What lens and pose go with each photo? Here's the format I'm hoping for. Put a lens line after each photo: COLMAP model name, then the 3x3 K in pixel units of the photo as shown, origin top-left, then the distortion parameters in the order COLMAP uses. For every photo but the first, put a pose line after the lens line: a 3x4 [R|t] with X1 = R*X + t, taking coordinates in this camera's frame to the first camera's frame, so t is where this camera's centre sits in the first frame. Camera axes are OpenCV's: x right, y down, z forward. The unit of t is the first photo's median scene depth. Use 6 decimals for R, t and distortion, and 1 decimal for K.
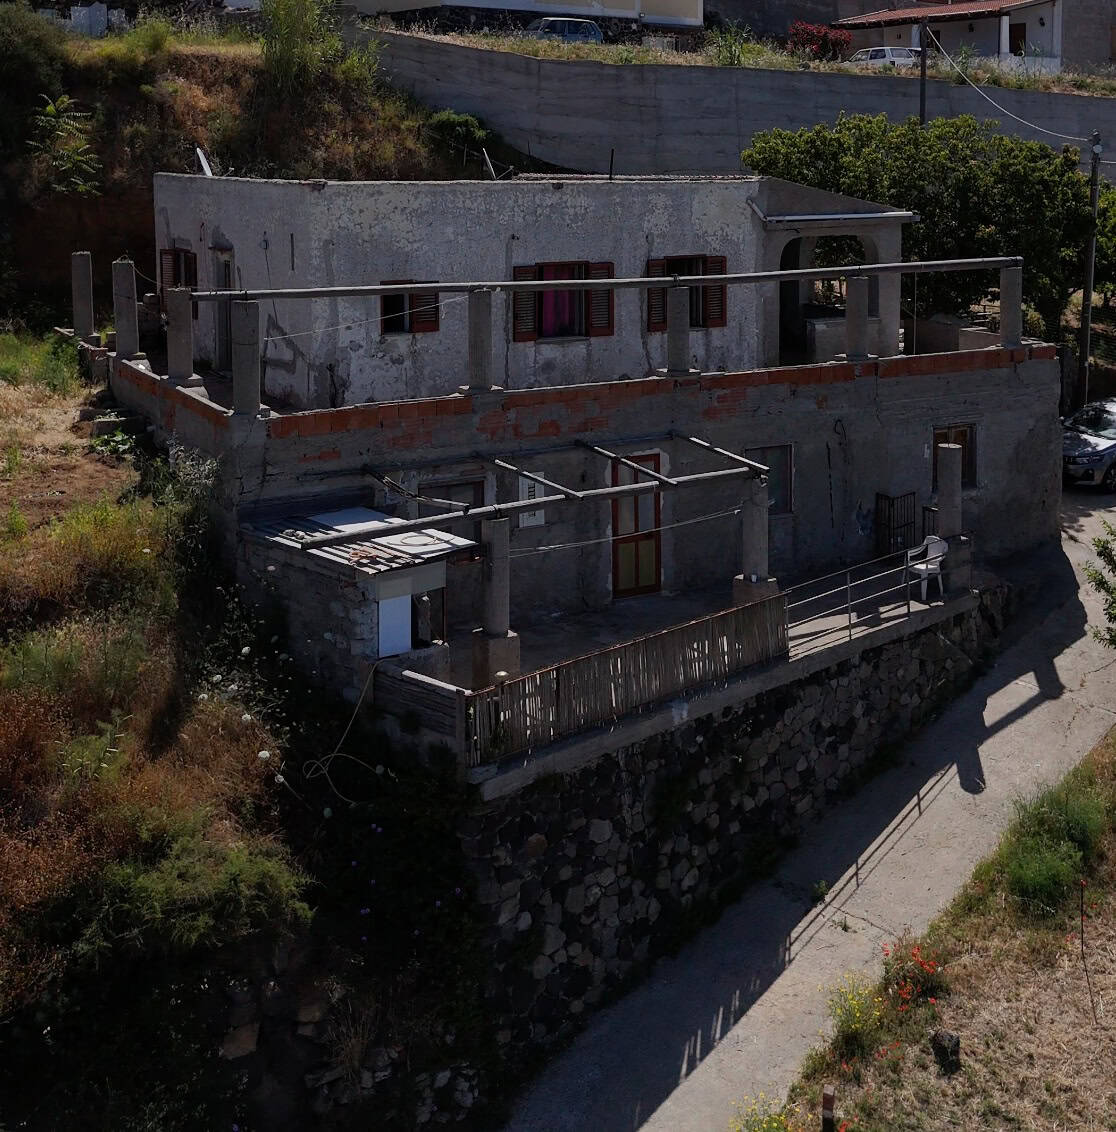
lens RADIAL K [[1495.8, 0, 553.6], [0, 1495.8, 280.1], [0, 0, 1]] dist [0.088911, -0.108897]
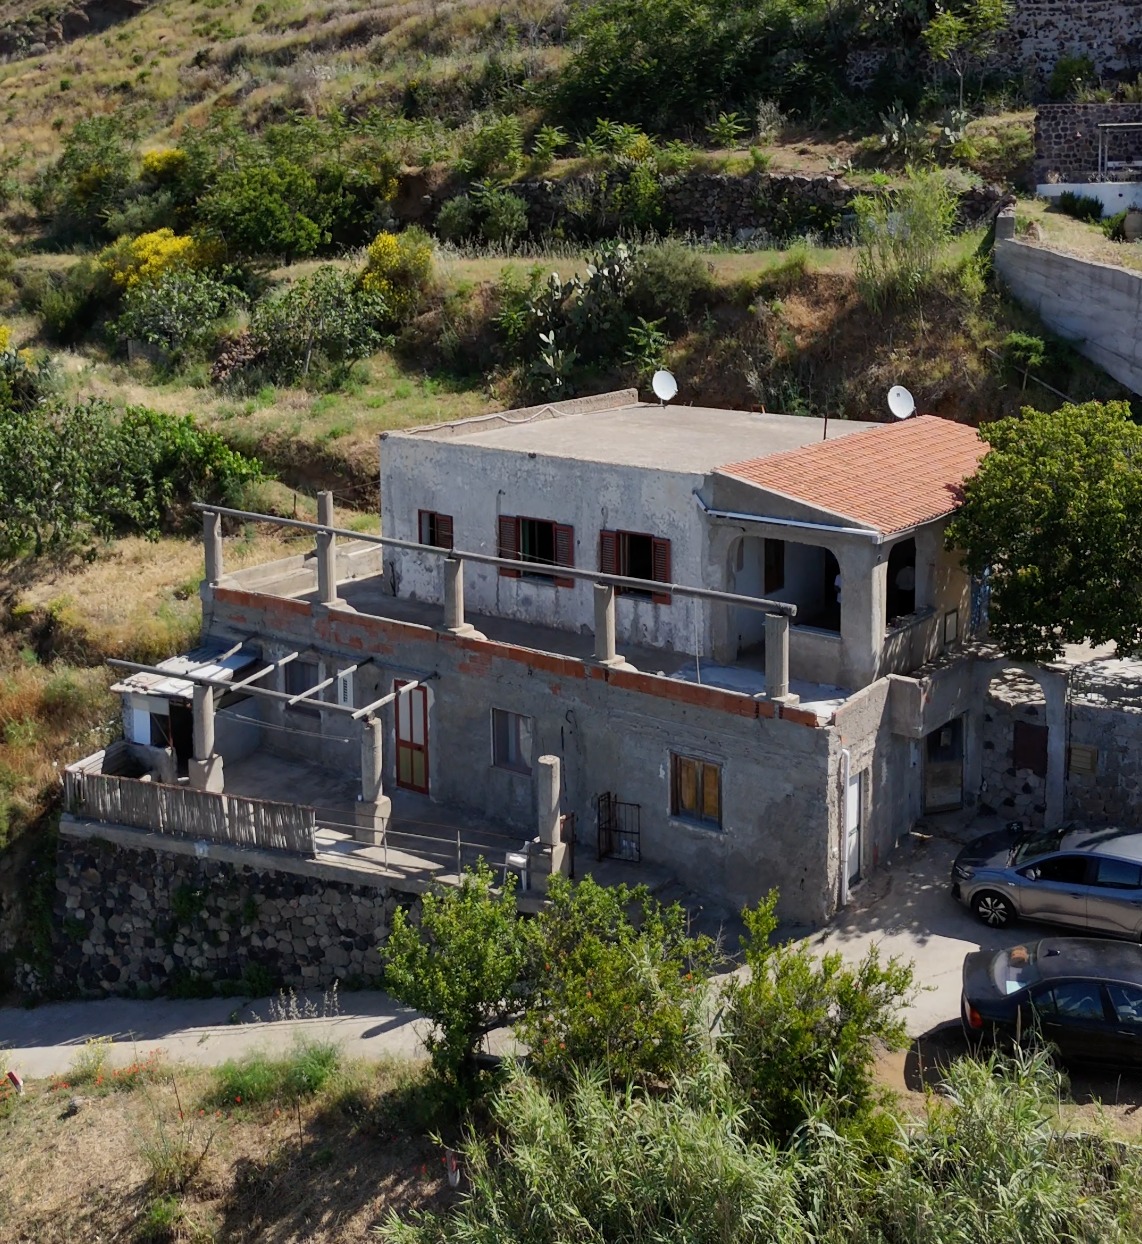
lens RADIAL K [[1497.9, 0, 568.3], [0, 1497.9, 424.6], [0, 0, 1]] dist [0.138952, -0.215905]
pose [[0.414198, 0.127314, -0.901239, 1.295101], [-0.069924, 0.991694, 0.107956, -0.259693], [0.907497, 0.018303, 0.419660, 0.606119]]
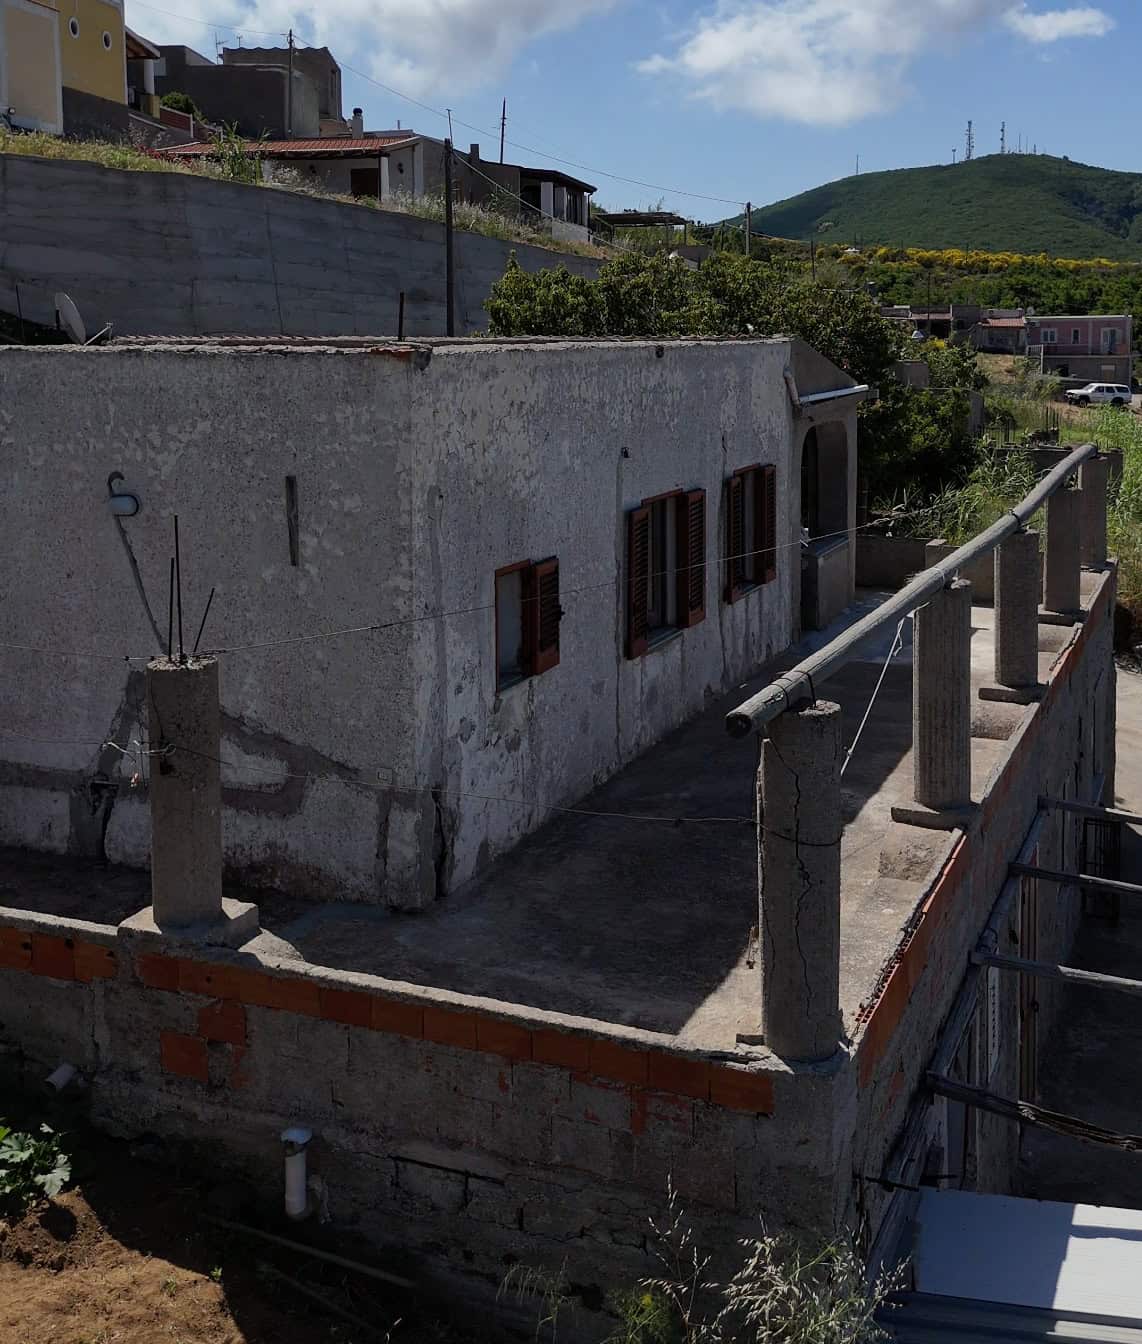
lens RADIAL K [[1490.6, 0, 569.9], [0, 1490.6, 438.4], [0, 0, 1]] dist [0.086608, -0.002668]
pose [[0.791989, -0.047445, 0.608690, -0.403034], [0.052165, 0.998589, 0.009963, -0.046005], [-0.608303, 0.023862, 0.793346, 0.706567]]
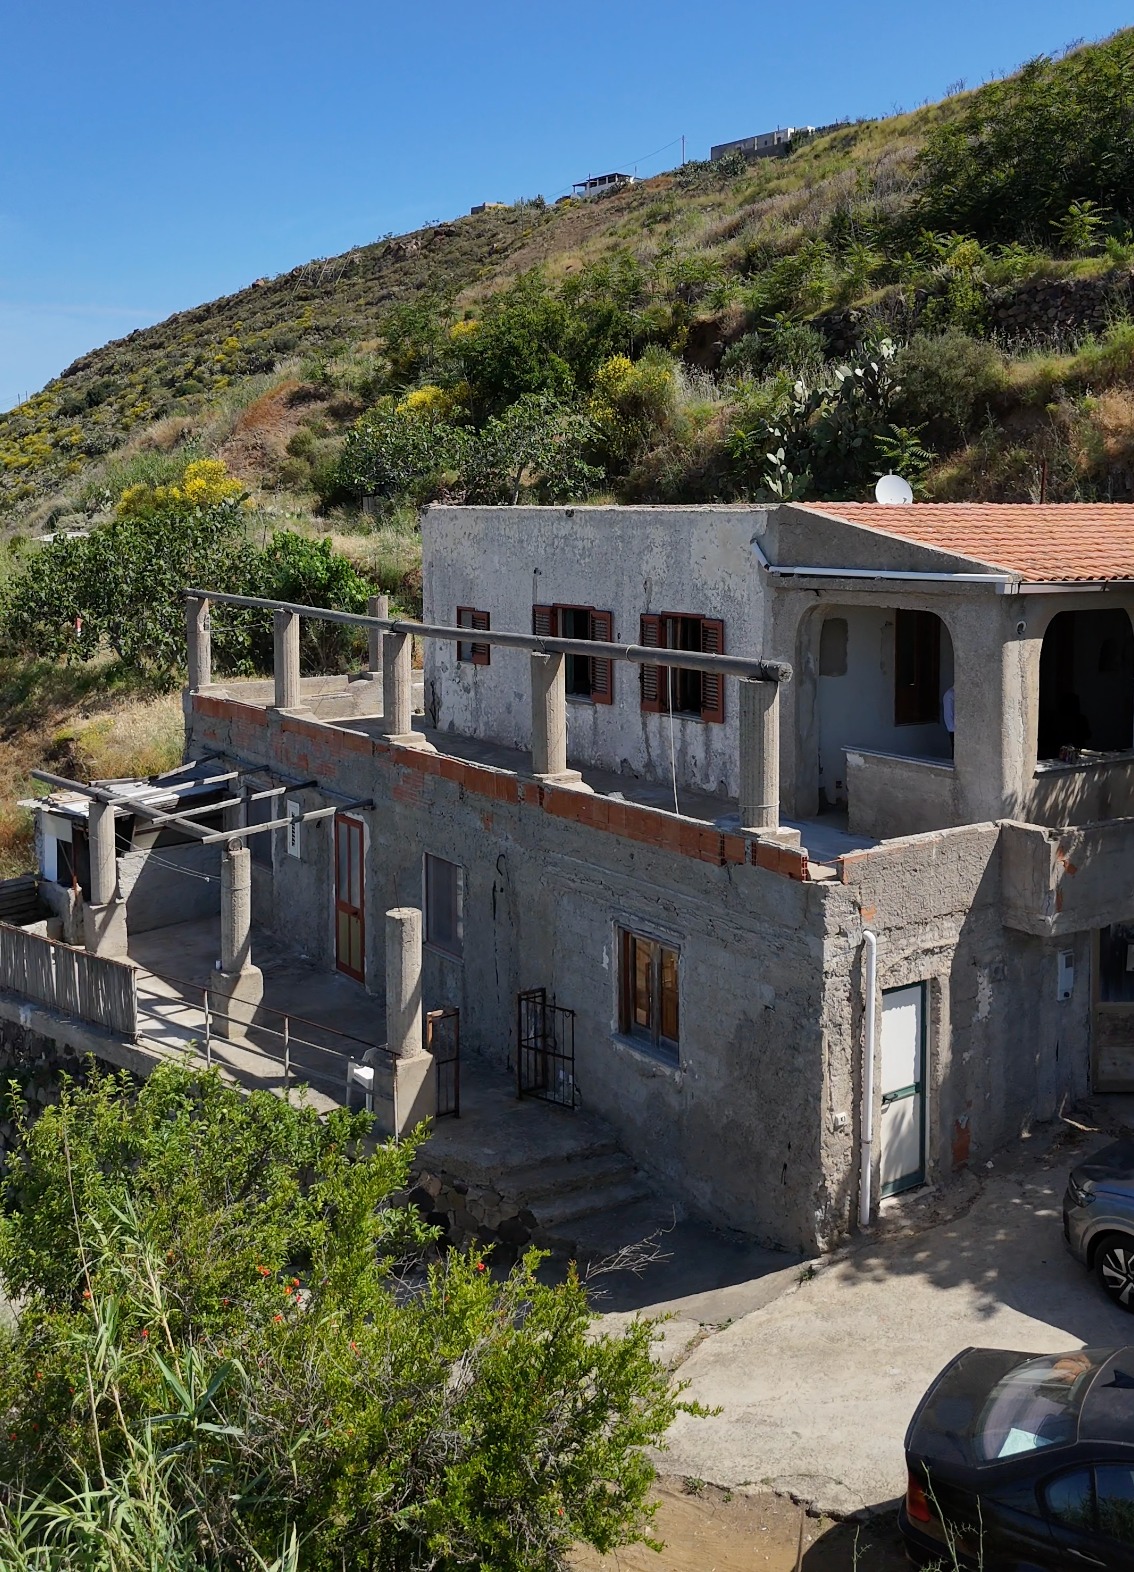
lens RADIAL K [[1510.1, 0, 564.6], [0, 1510.1, 624.5], [0, 0, 1]] dist [0.090501, -0.071891]
pose [[0.101650, 0.079430, -0.991644, 0.985482], [-0.079939, 0.994236, 0.071444, -0.071785], [0.991603, 0.072009, 0.107414, 1.068502]]
